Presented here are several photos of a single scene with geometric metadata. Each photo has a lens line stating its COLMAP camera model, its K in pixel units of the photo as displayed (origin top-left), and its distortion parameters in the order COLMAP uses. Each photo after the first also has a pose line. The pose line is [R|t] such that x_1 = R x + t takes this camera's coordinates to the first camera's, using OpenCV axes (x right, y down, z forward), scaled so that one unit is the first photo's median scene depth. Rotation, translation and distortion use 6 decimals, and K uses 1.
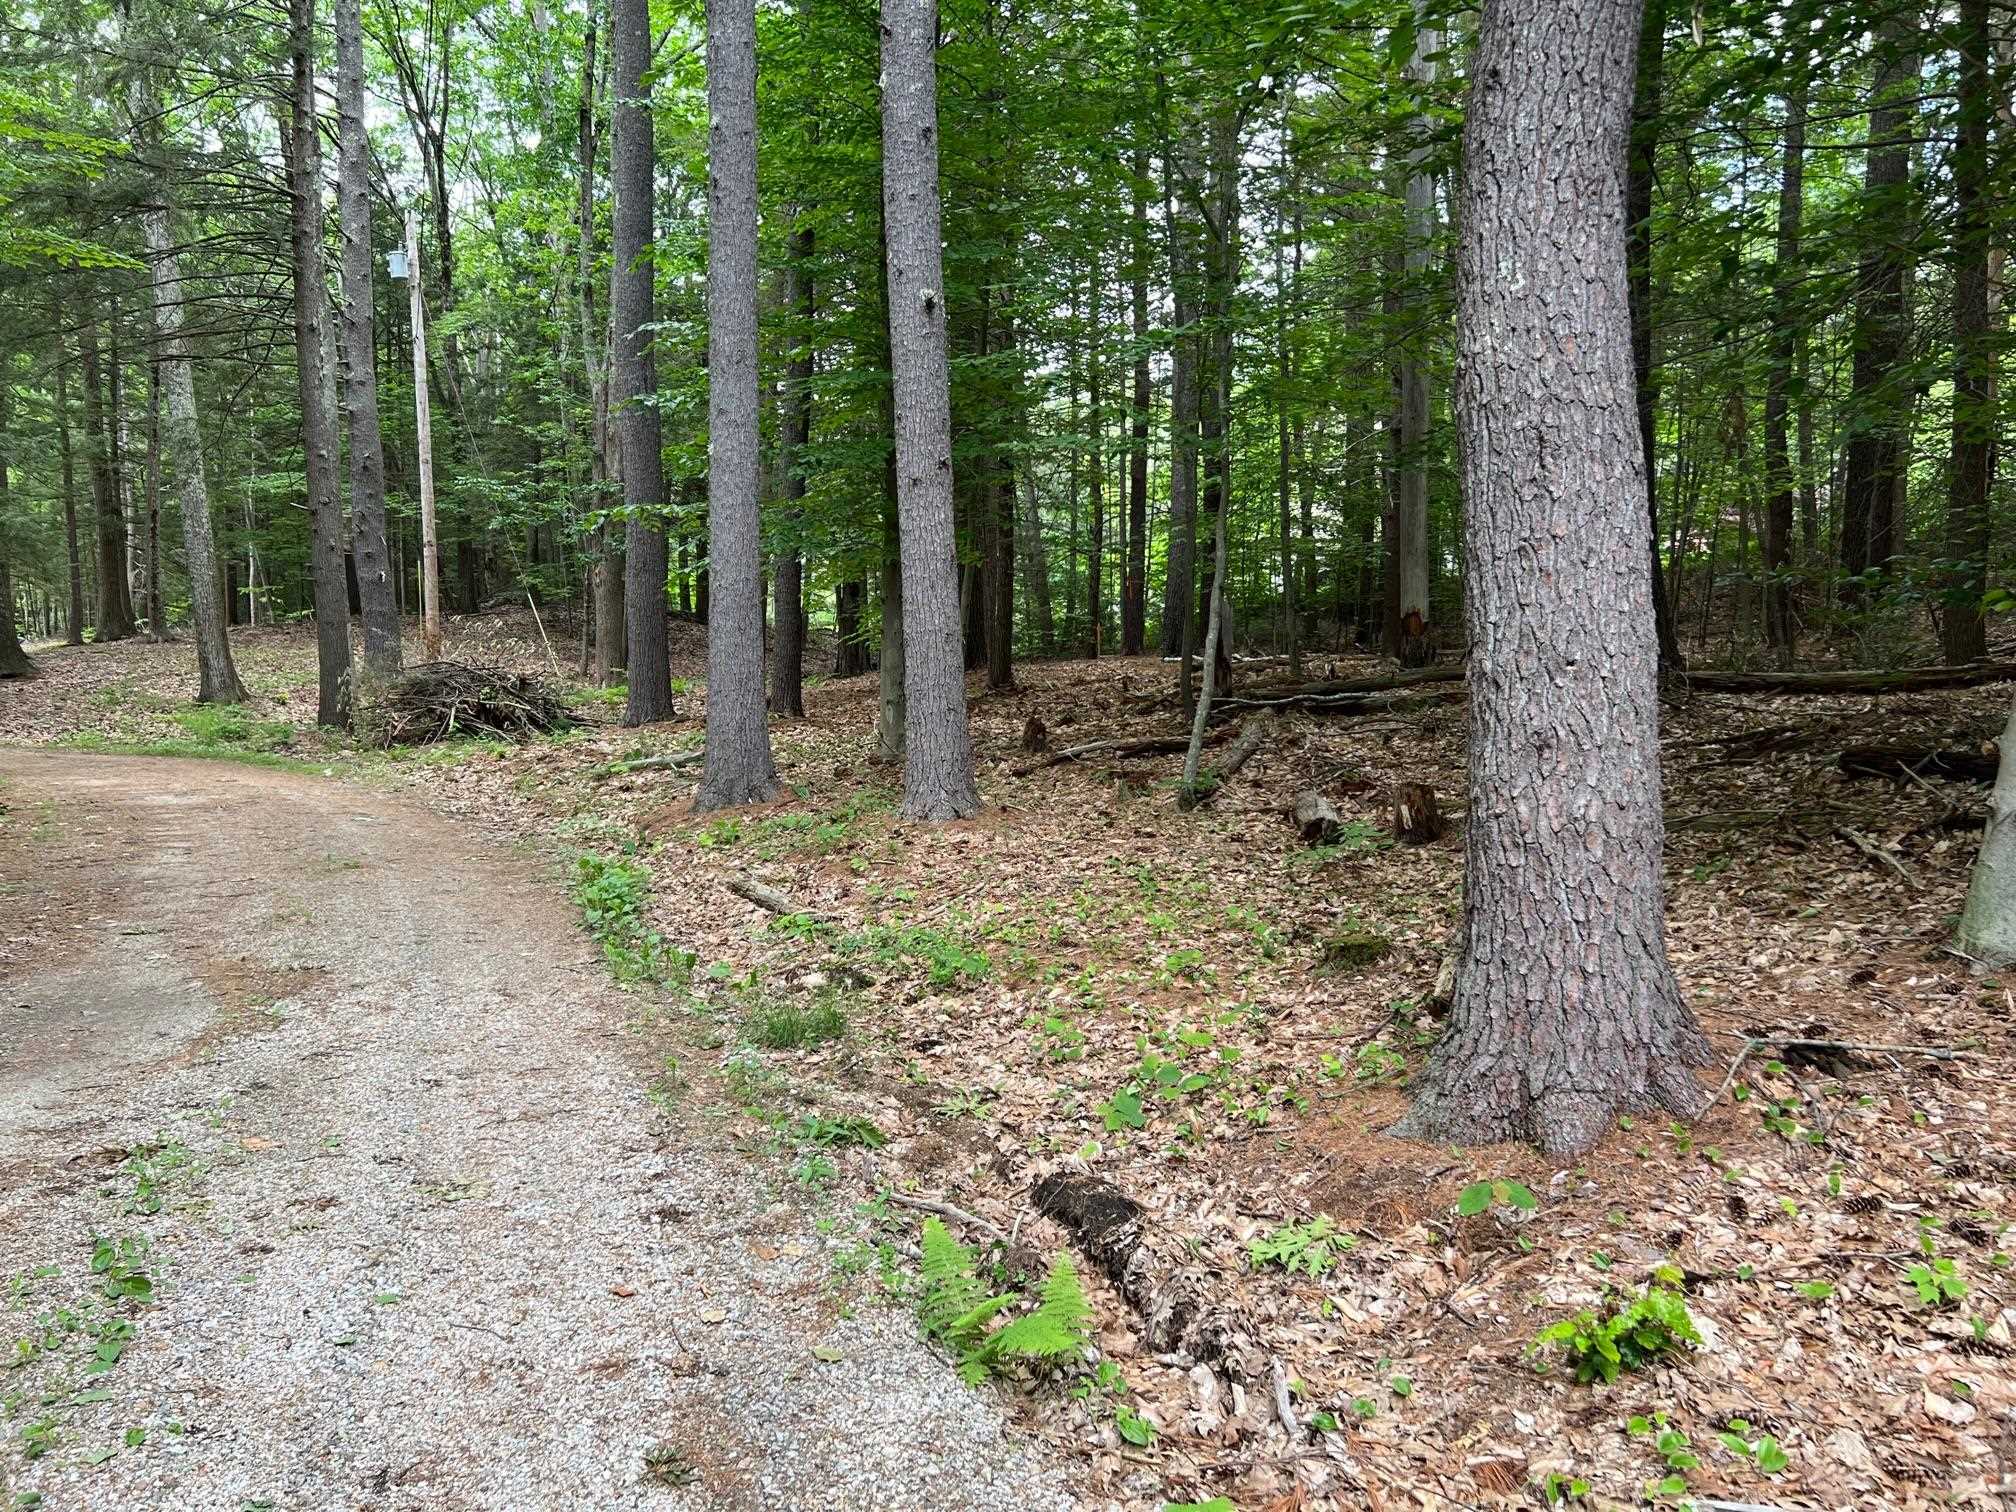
lens RADIAL K [[1565.6, 0, 1008.0], [0, 1565.6, 756.0], [0, 0, 1]] dist [0.002910, 0.002042]
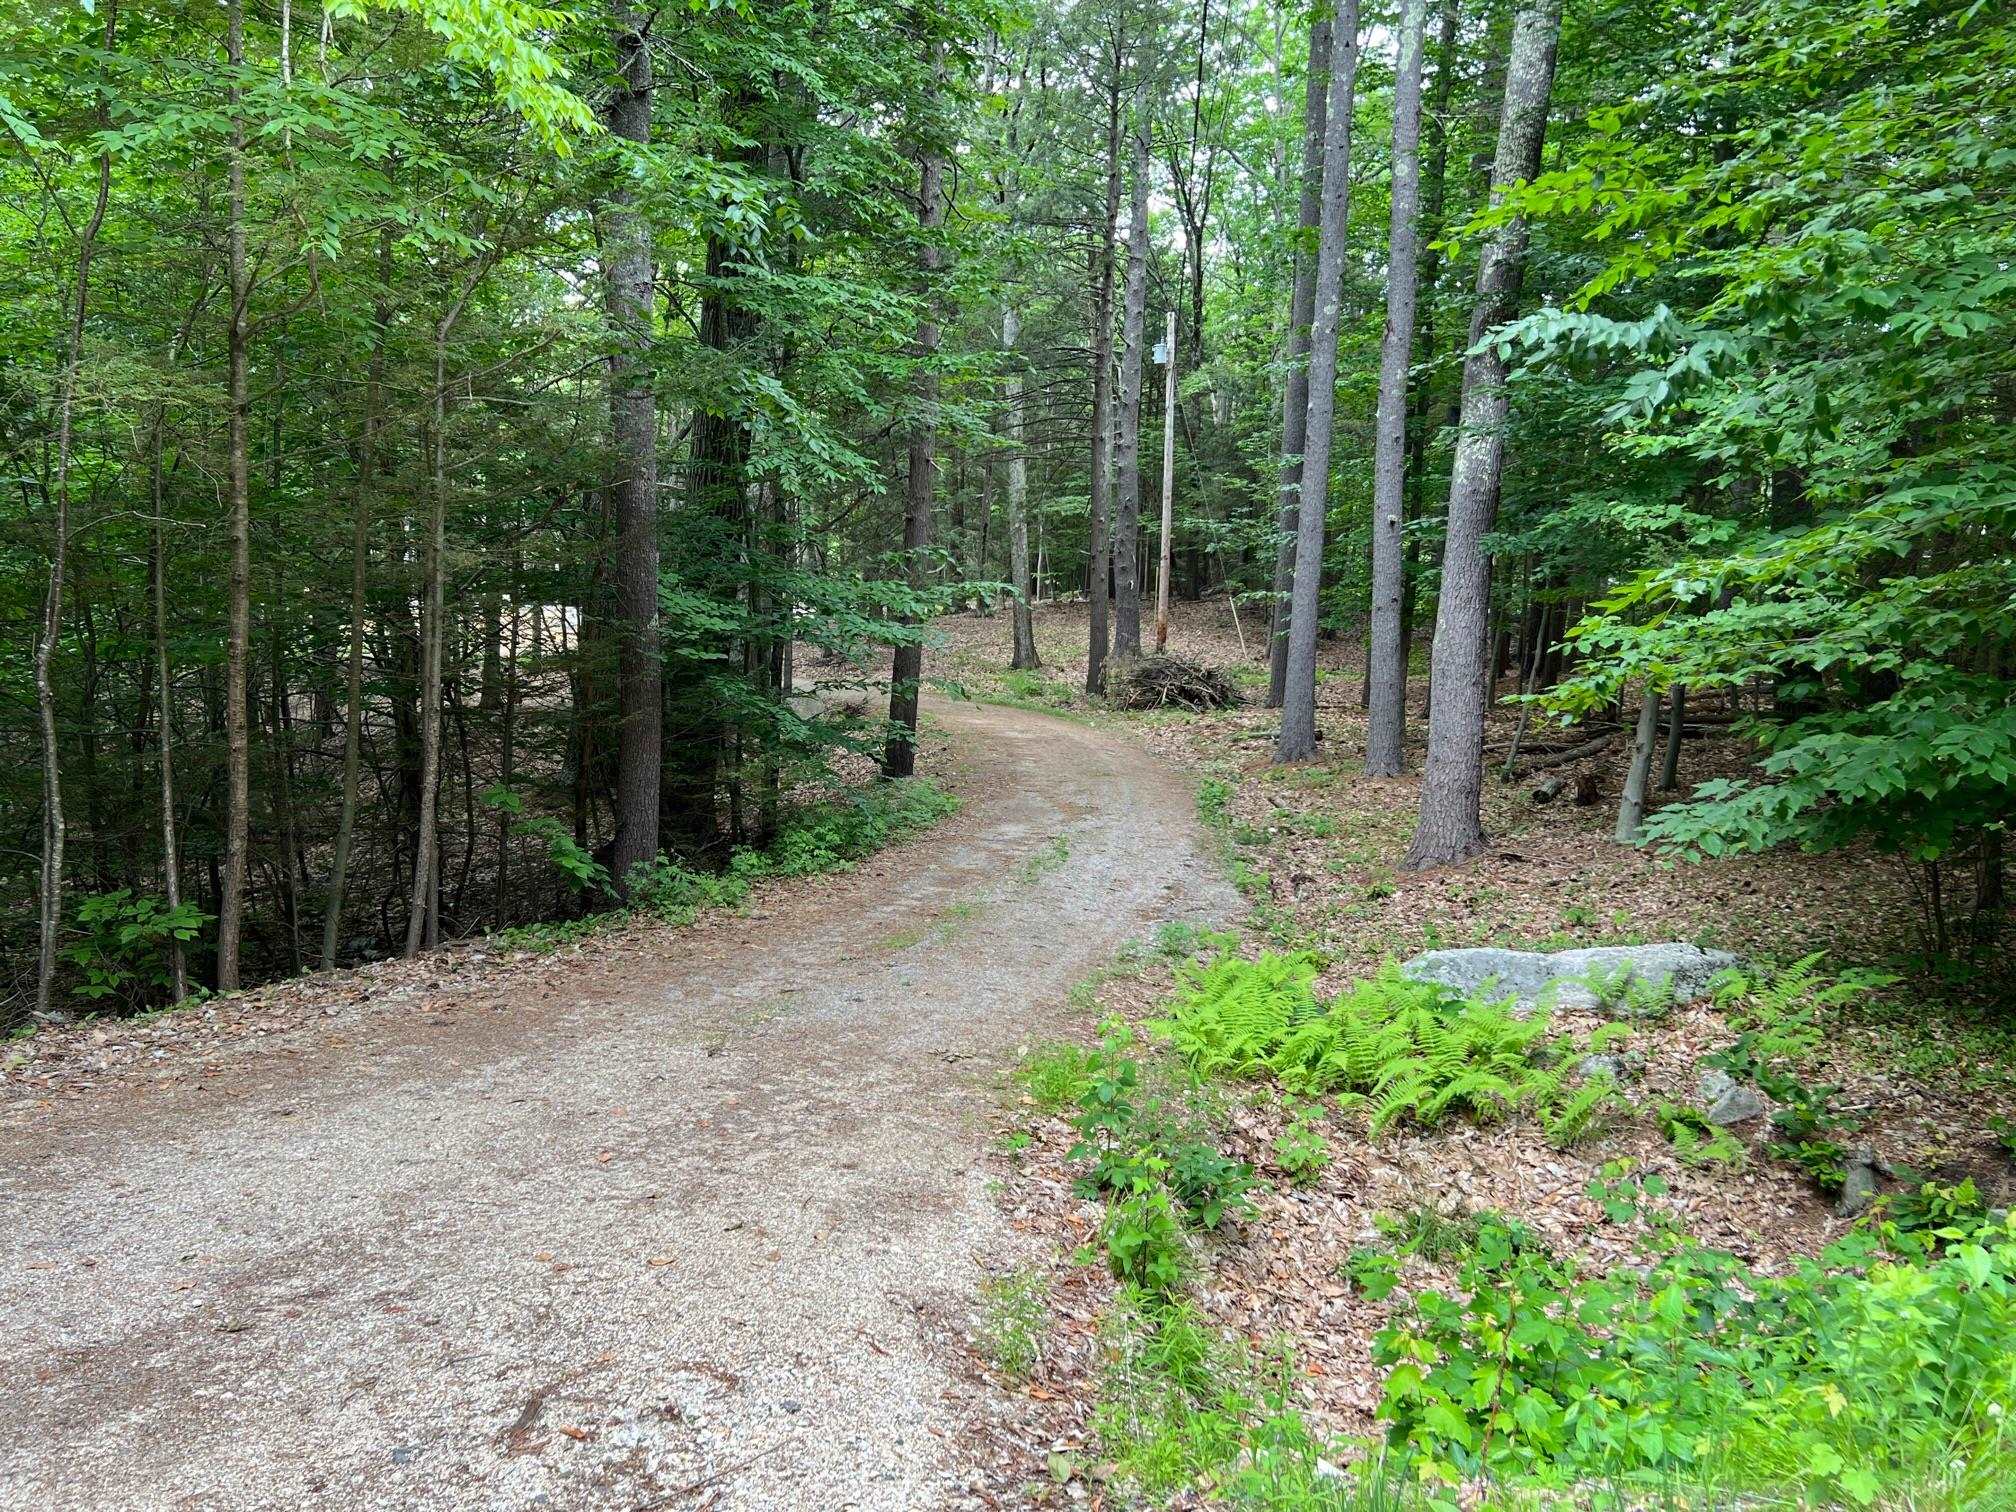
lens RADIAL K [[1557.3, 0, 1017.1], [0, 1557.3, 810.6], [0, 0, 1]] dist [0.003102, -0.019765]
pose [[0.900004, 0.100036, -0.424248, 0.143953], [-0.073299, 0.994182, 0.078928, -0.015064], [0.429675, -0.039939, 0.902100, -0.369644]]
